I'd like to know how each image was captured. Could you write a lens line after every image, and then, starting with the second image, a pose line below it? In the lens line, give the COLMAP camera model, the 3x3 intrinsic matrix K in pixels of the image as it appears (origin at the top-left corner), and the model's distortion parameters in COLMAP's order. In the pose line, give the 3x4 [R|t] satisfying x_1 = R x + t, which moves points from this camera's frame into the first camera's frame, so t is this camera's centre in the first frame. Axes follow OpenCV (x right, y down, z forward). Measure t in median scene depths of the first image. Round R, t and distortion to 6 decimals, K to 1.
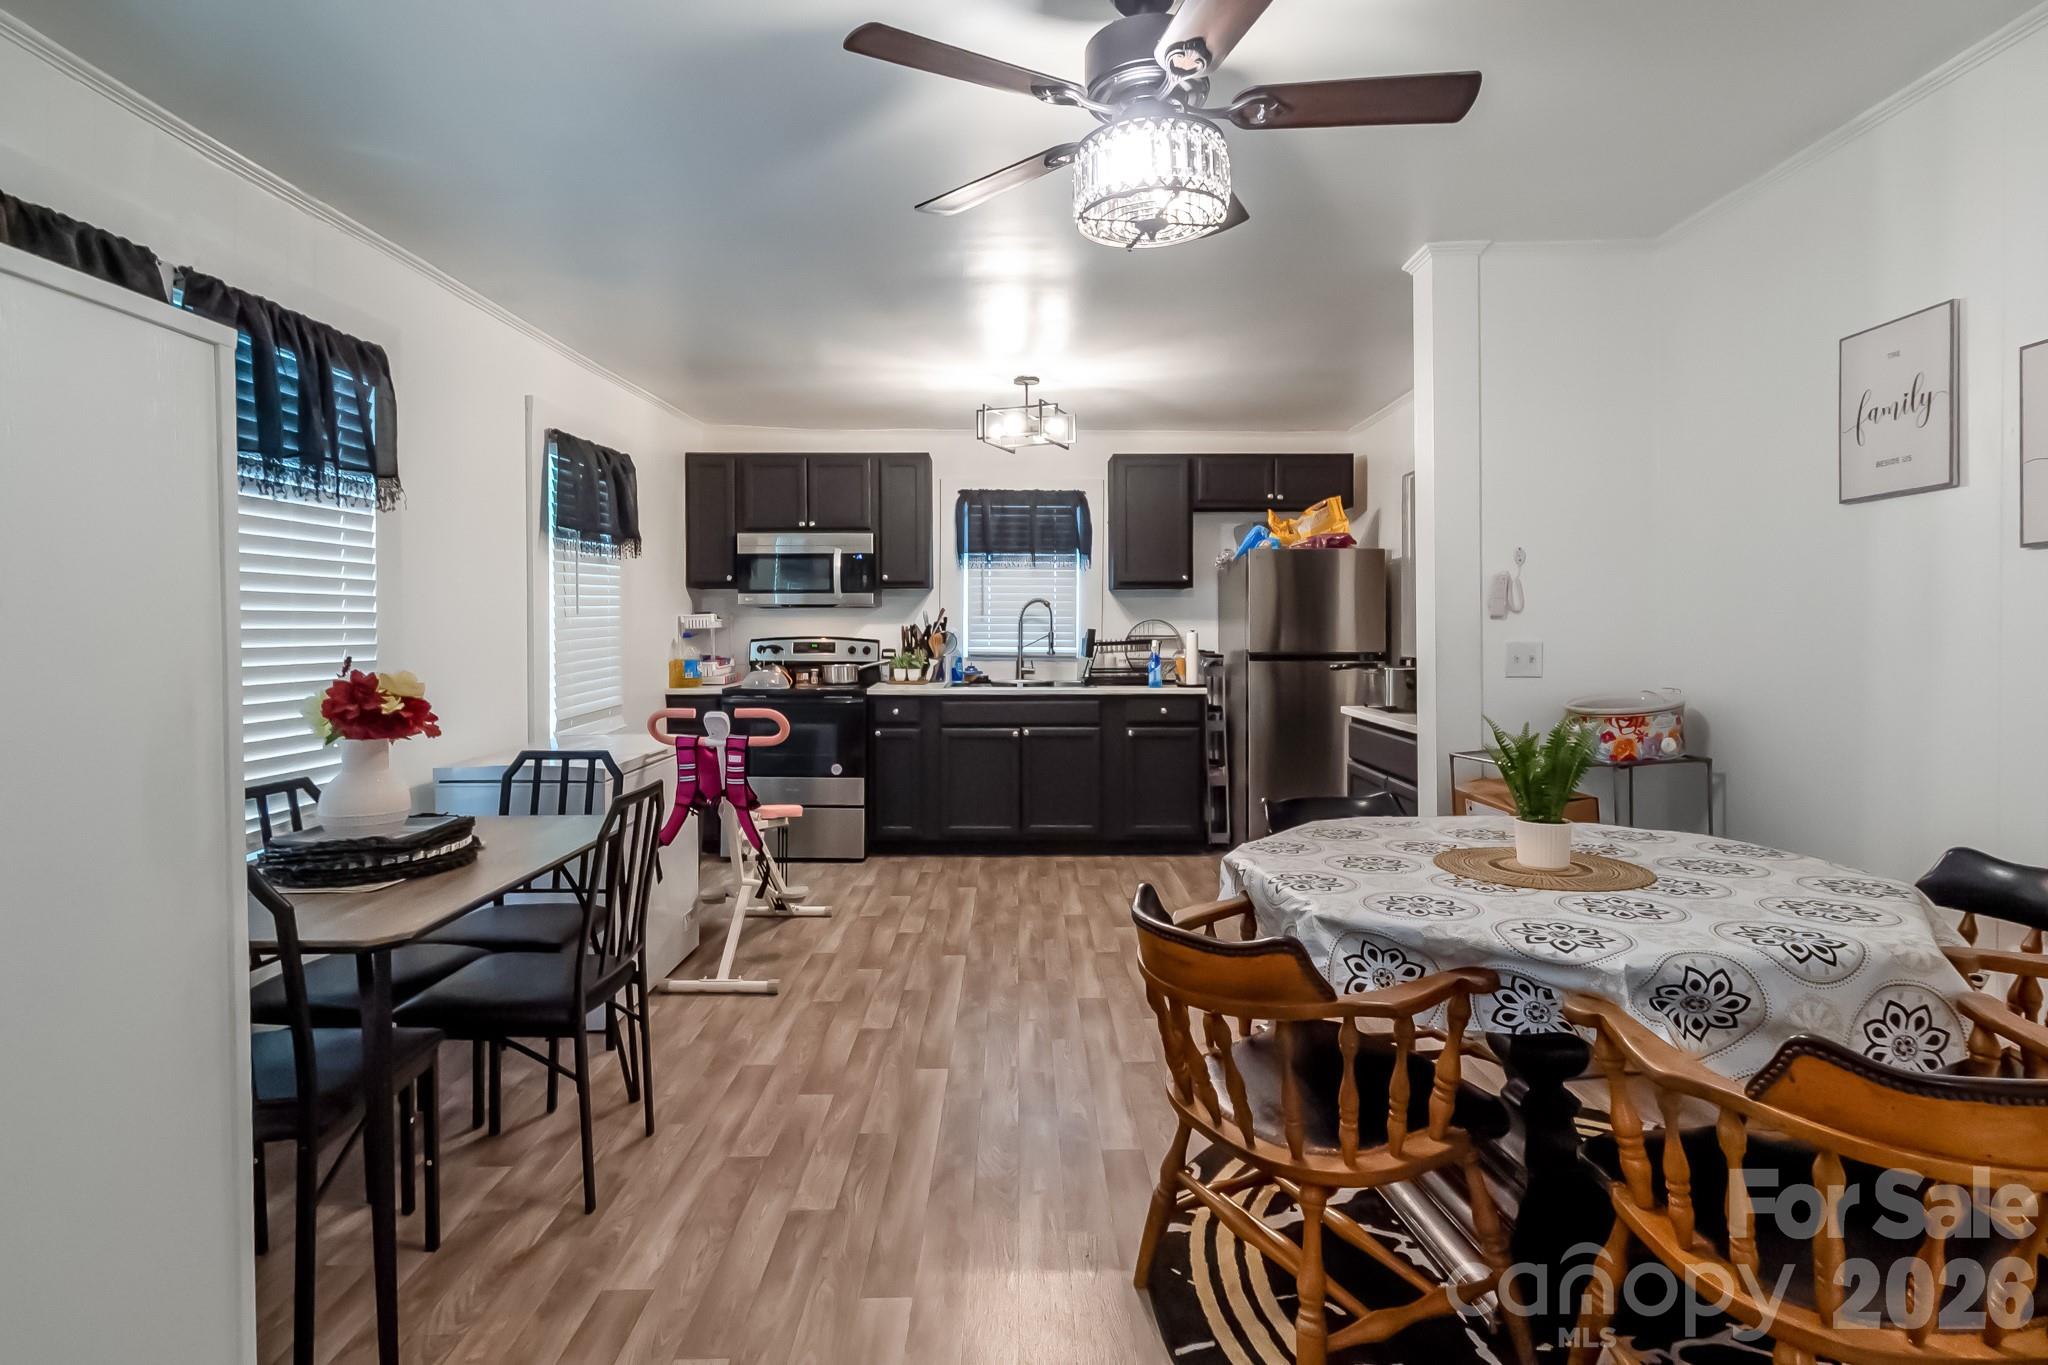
lens RADIAL K [[965.9, 0, 1030.3], [0, 965.9, 639.7], [0, 0, 1]] dist [0.009770, -0.000485]
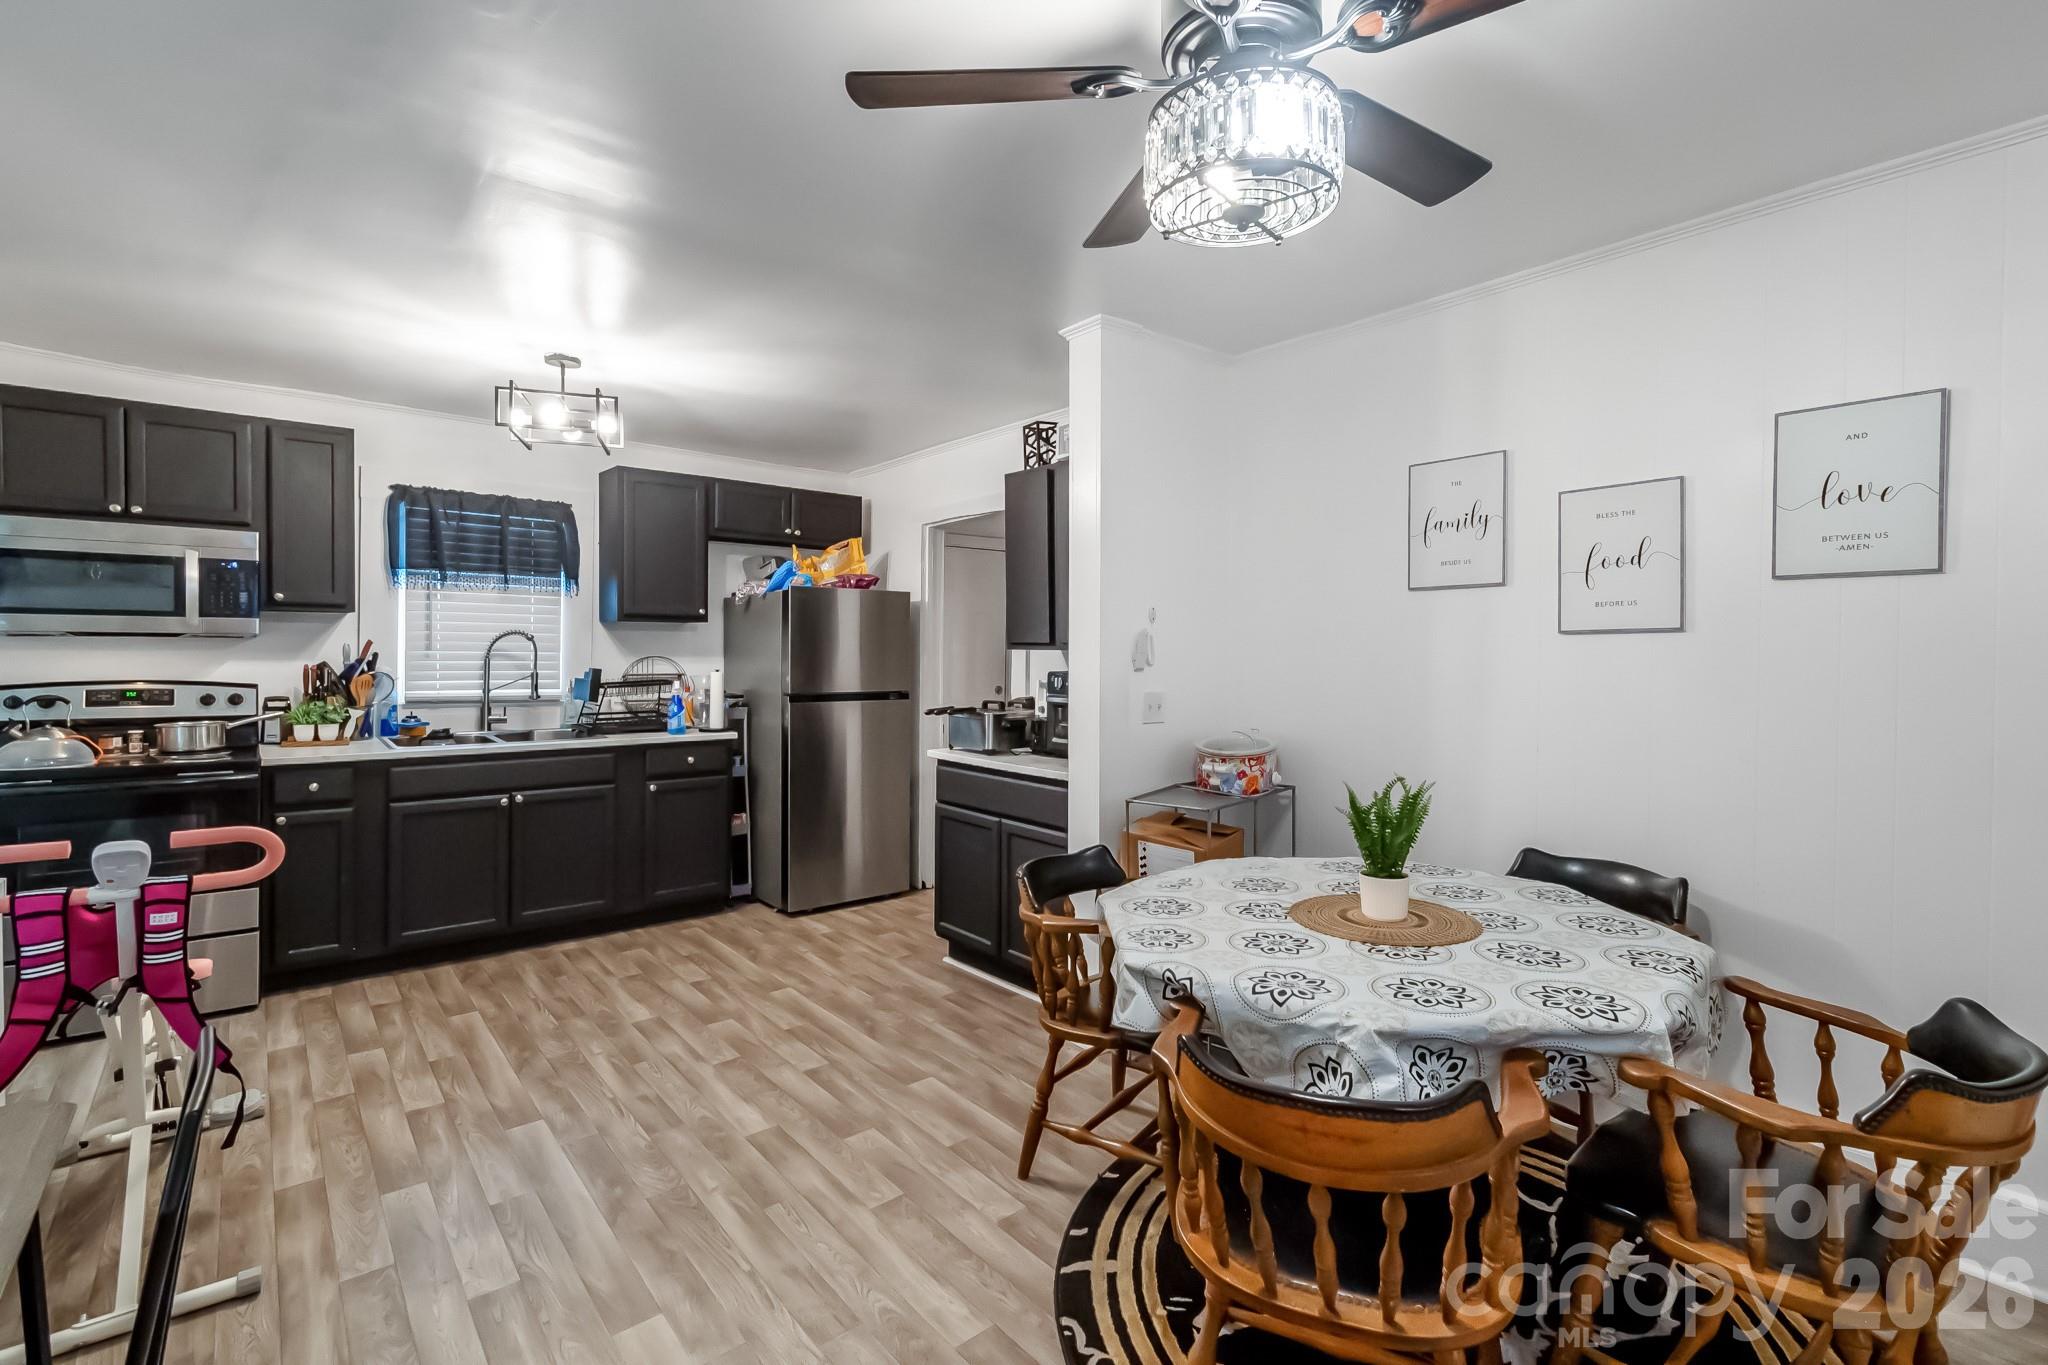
lens RADIAL K [[899.6, 0, 1020.8], [0, 899.6, 666.5], [0, 0, 1]] dist [-0.001842, -0.000906]
pose [[0.782369, -0.003211, 0.622807, -0.136335], [-0.000354, 0.999984, 0.005601, -0.017408], [-0.622815, -0.004603, 0.782355, 0.150892]]
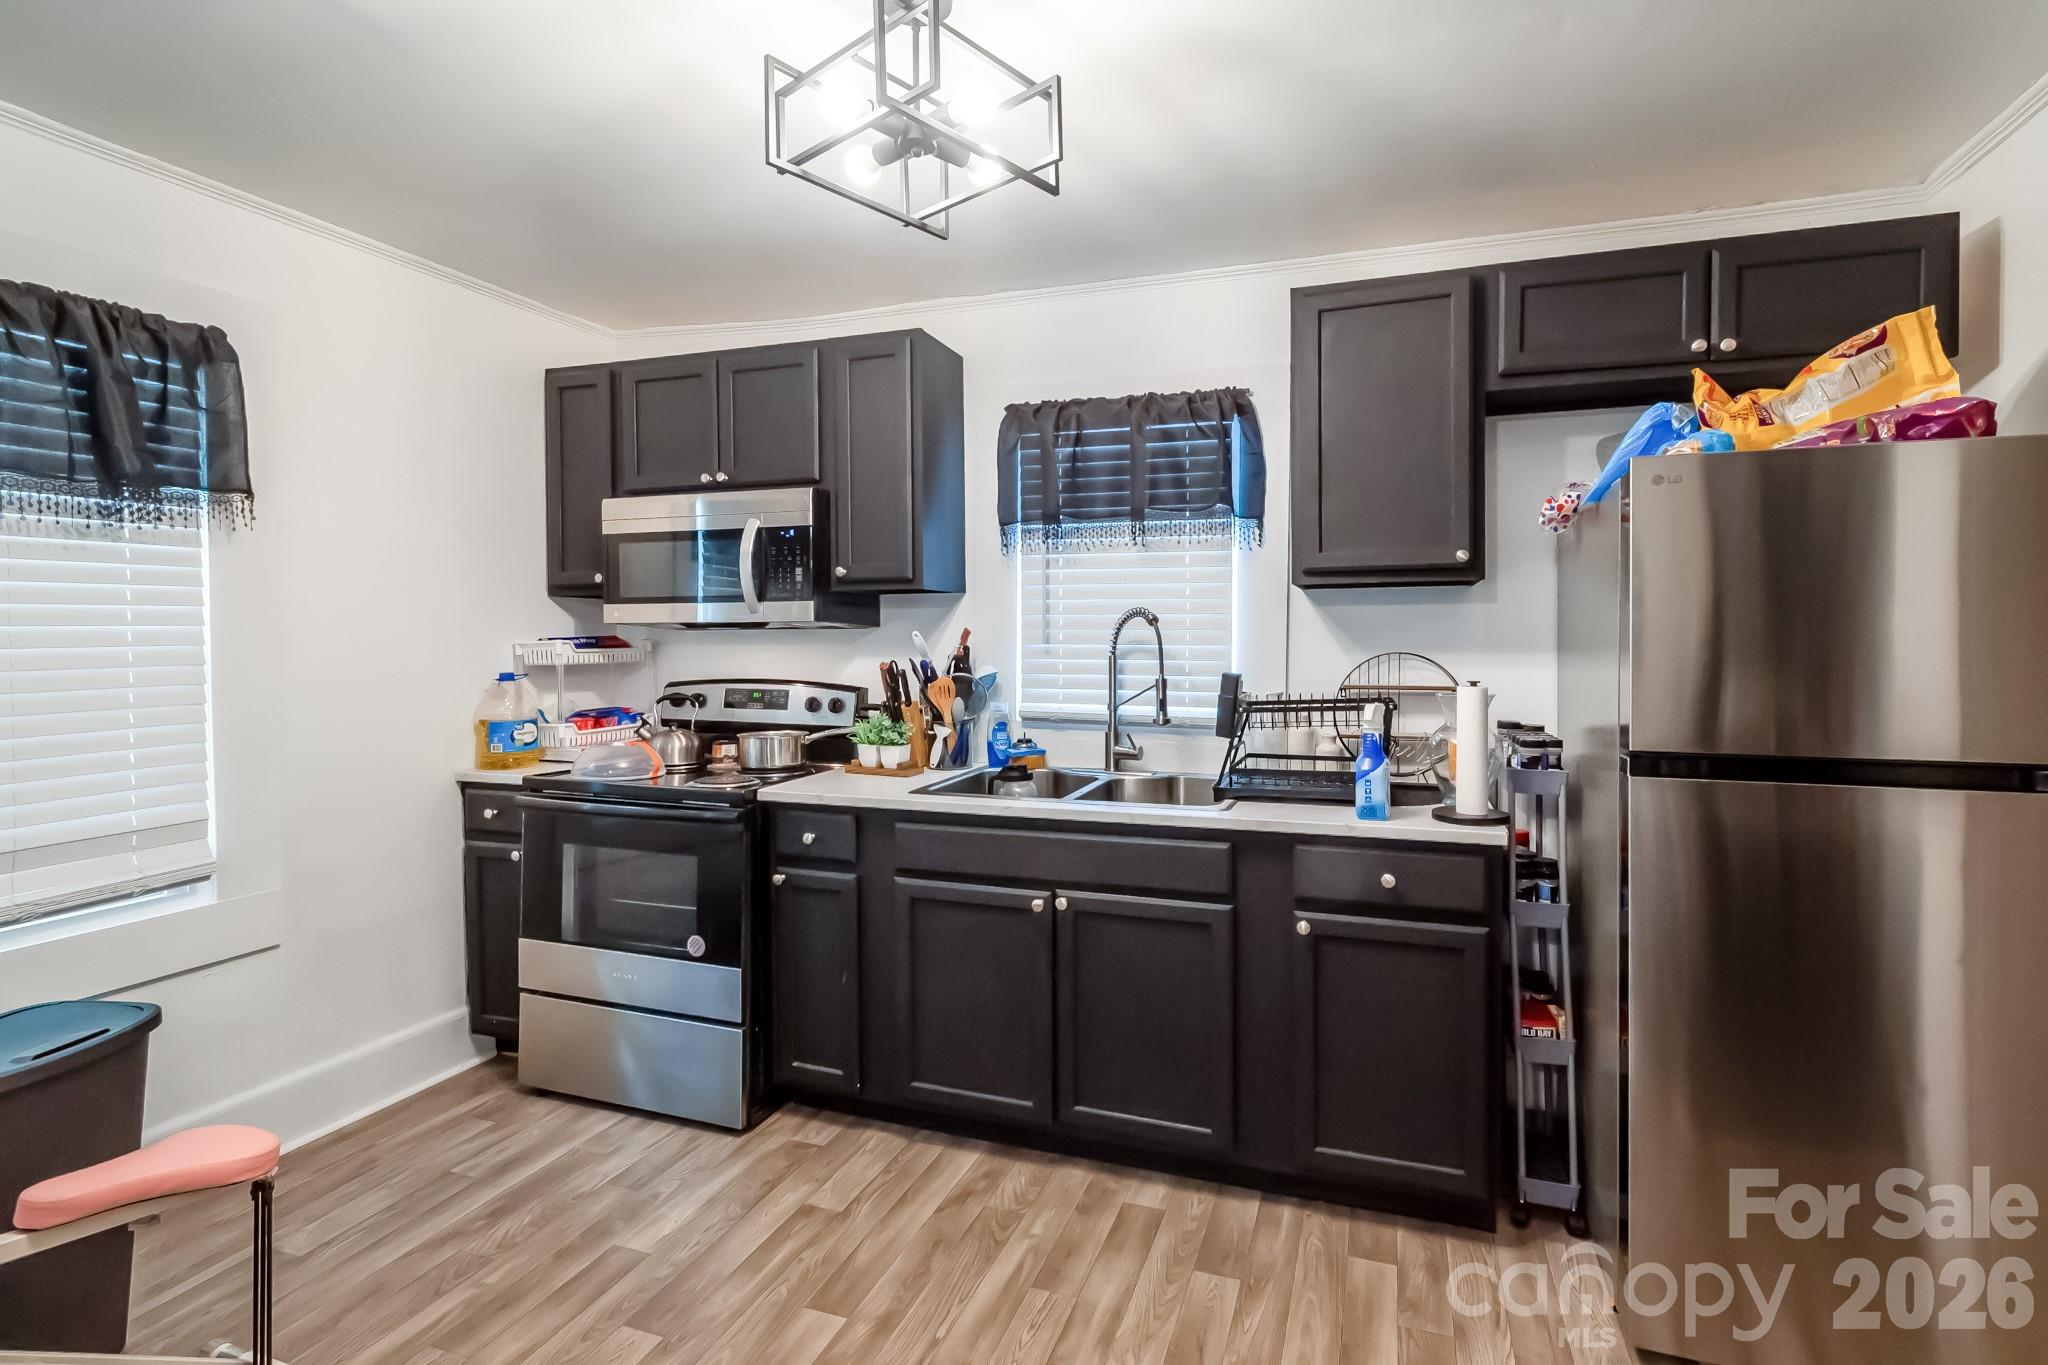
lens RADIAL K [[932.2, 0, 1039.1], [0, 932.2, 656.0], [0, 0, 1]] dist [0.012008, -0.005585]
pose [[0.942457, 0.006914, -0.334256, 0.125329], [-0.008406, 0.999960, -0.003018, -0.017540], [0.334222, 0.005654, 0.942477, 0.560302]]
